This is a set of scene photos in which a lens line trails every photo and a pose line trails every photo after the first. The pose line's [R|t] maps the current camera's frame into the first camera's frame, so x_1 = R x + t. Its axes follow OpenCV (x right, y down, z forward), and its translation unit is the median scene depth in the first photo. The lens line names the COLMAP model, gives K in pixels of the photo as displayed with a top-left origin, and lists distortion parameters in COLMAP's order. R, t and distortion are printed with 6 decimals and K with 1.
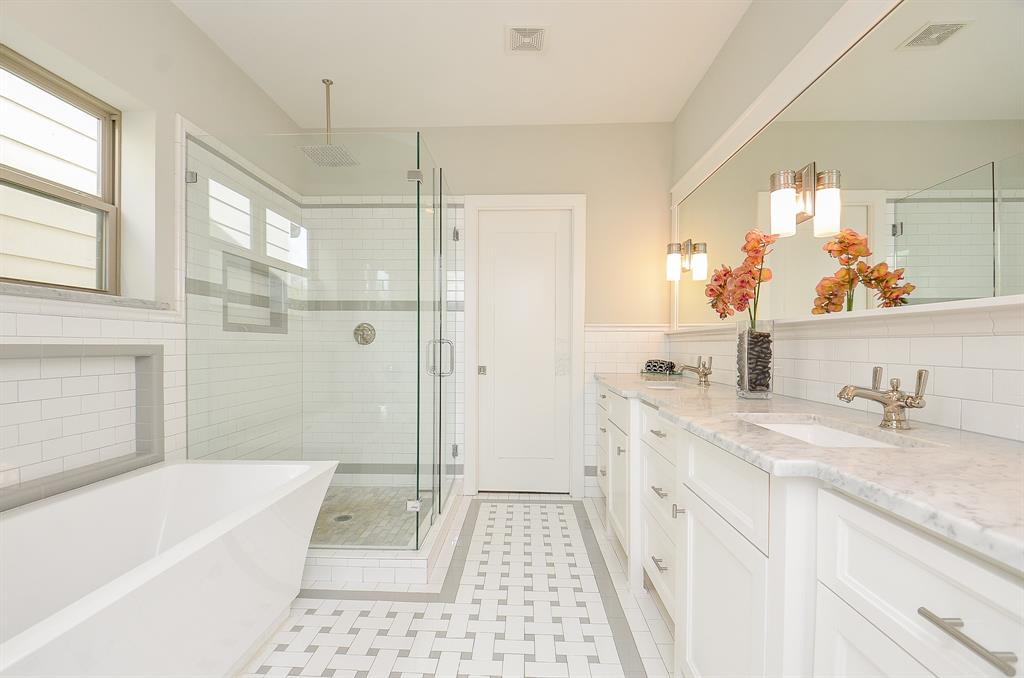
lens RADIAL K [[439.7, 0, 512.1], [0, 439.7, 348.2], [0, 0, 1]] dist [0.027432, -0.030359]
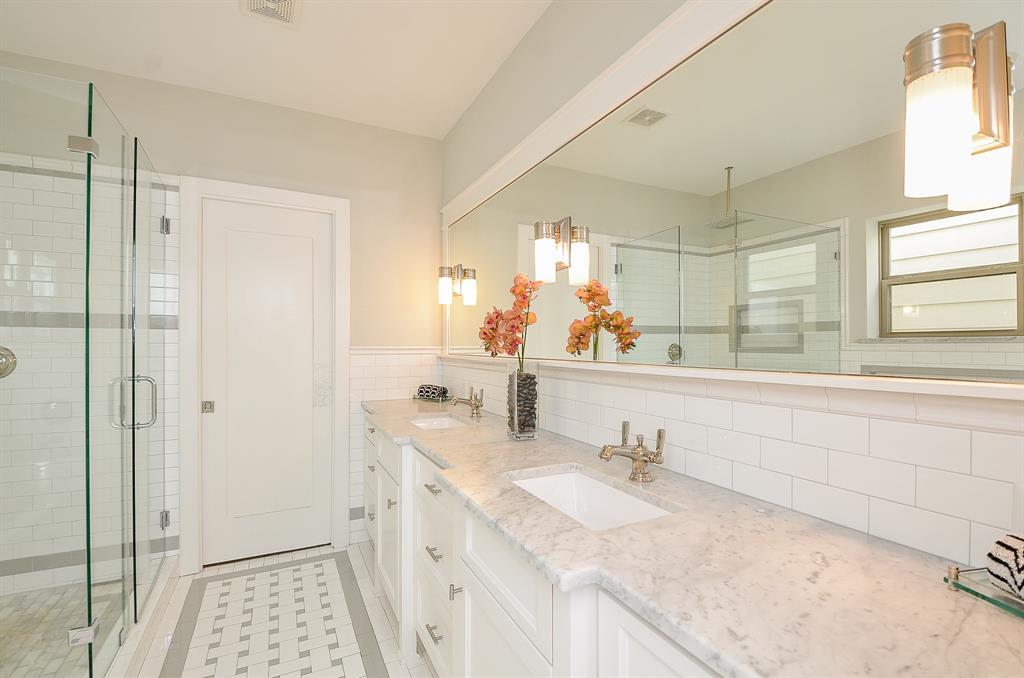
lens RADIAL K [[442.8, 0, 514.6], [0, 442.8, 342.2], [0, 0, 1]] dist [0.029605, -0.026958]
pose [[0.871187, -0.003758, 0.490937, 0.031894], [0.007365, 0.999958, -0.005416, -0.112559], [-0.490896, 0.008334, 0.871178, 0.125396]]
